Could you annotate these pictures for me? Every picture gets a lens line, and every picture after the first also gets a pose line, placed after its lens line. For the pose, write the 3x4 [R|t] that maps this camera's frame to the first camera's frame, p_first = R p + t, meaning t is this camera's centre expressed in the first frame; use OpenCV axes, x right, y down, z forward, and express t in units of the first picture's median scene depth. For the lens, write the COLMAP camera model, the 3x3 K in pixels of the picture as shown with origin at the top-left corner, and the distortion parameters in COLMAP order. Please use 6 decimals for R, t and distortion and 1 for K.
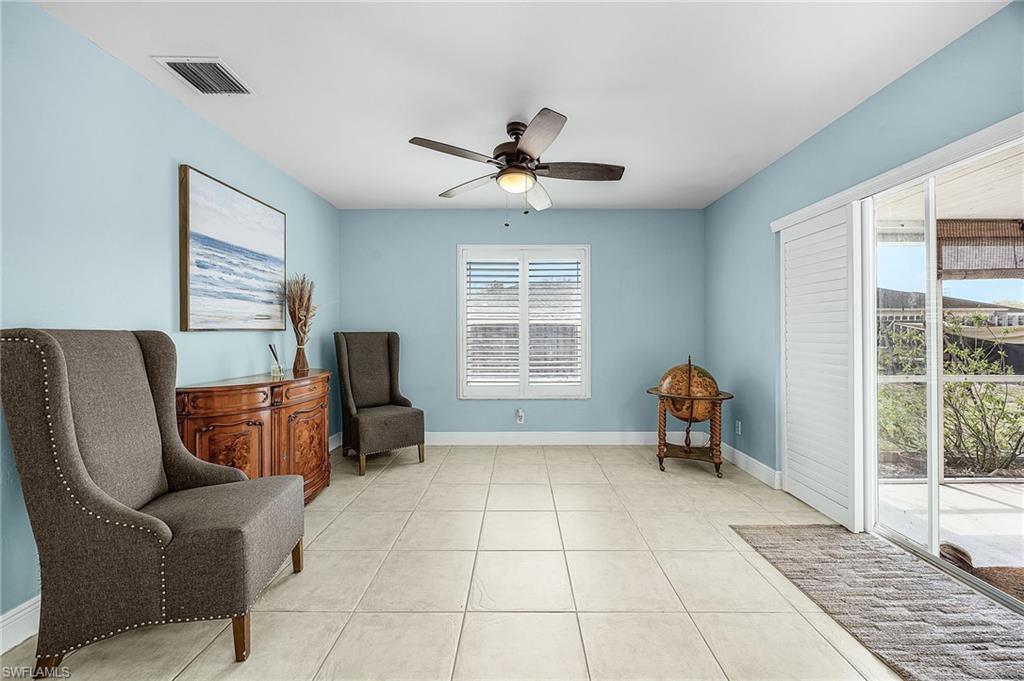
lens RADIAL K [[397.5, 0, 517.7], [0, 397.5, 331.9], [0, 0, 1]] dist [-0.000697, -0.000093]
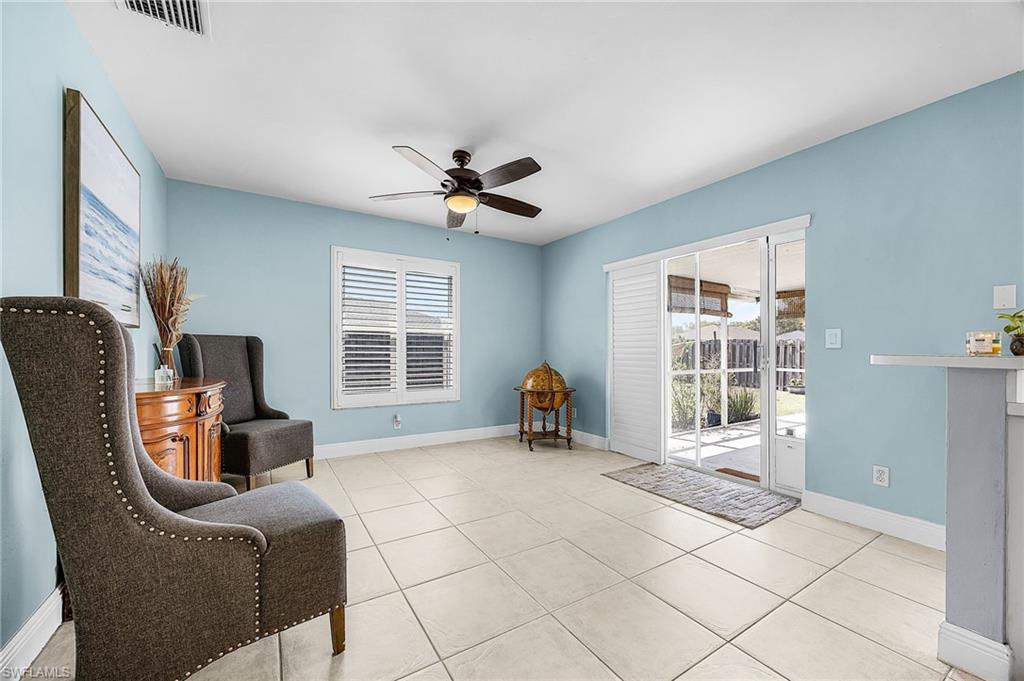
lens RADIAL K [[397.5, 0, 507.6], [0, 397.5, 347.1], [0, 0, 1]] dist [-0.000697, -0.000093]
pose [[0.845596, 0.012376, 0.533679, -0.382141], [-0.008995, 0.999920, -0.008937, 0.033120], [-0.533747, 0.002757, 0.845640, -0.024313]]
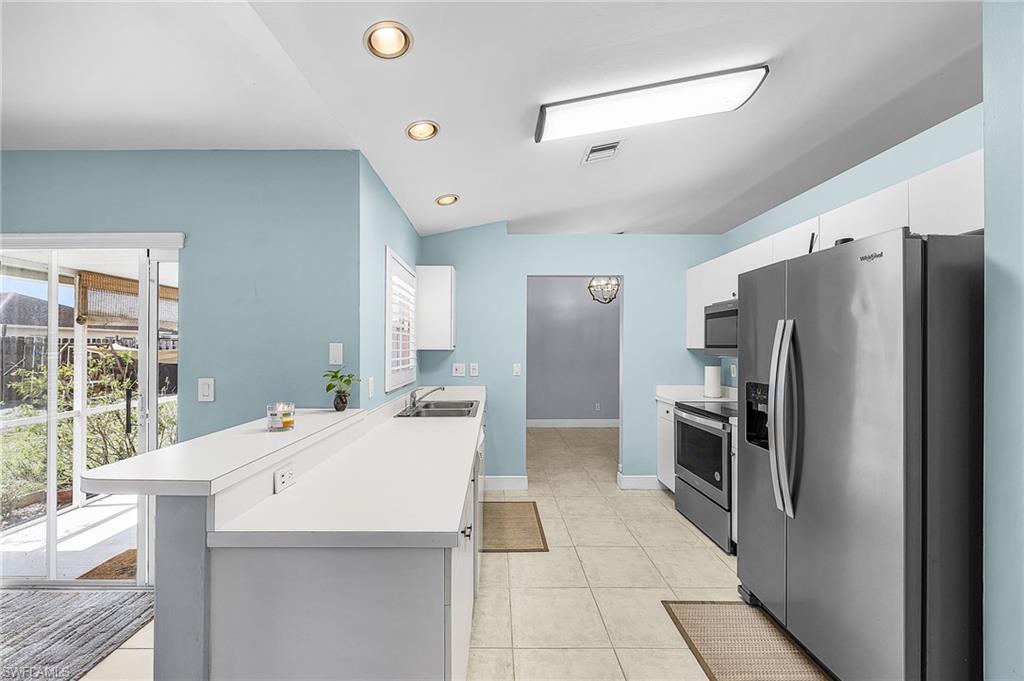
lens RADIAL K [[397.5, 0, 502.1], [0, 397.5, 343.7], [0, 0, 1]] dist [-0.000697, -0.000093]
pose [[-0.004143, 0.008766, 0.999953, -0.068704], [0.004327, 0.999952, -0.008748, -0.065301], [-0.999982, 0.004291, -0.004181, -0.188255]]
